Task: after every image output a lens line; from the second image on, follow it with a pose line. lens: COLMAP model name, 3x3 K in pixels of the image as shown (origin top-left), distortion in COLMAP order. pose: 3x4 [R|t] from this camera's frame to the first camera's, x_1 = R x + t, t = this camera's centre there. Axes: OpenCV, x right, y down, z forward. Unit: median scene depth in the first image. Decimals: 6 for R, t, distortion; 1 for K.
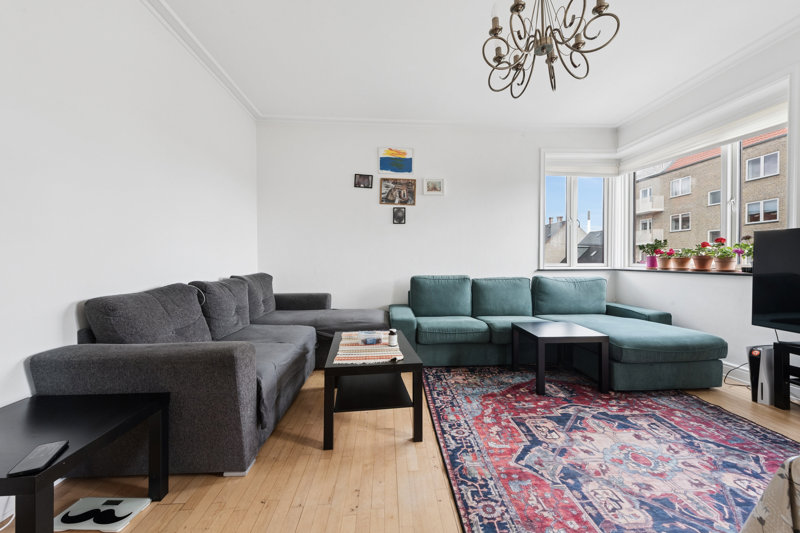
lens RADIAL K [[310.8, 0, 405.1], [0, 310.8, 264.7], [0, 0, 1]] dist [0.000046, -0.000254]
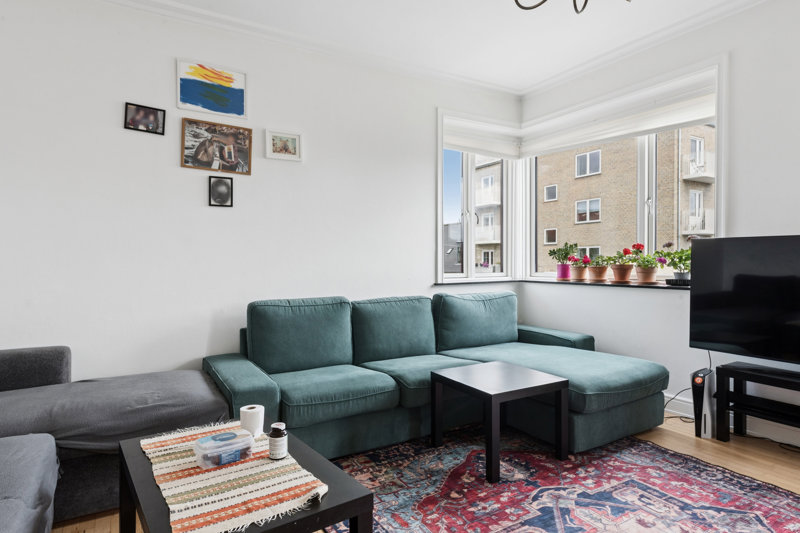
lens RADIAL K [[453.8, 0, 397.9], [0, 453.8, 269.6], [0, 0, 1]] dist [0.006440, -0.001250]
pose [[0.888093, -0.011520, 0.459520, -0.145421], [0.010226, 0.999934, 0.005305, -0.029450], [-0.459551, -0.000012, 0.888152, 0.197081]]
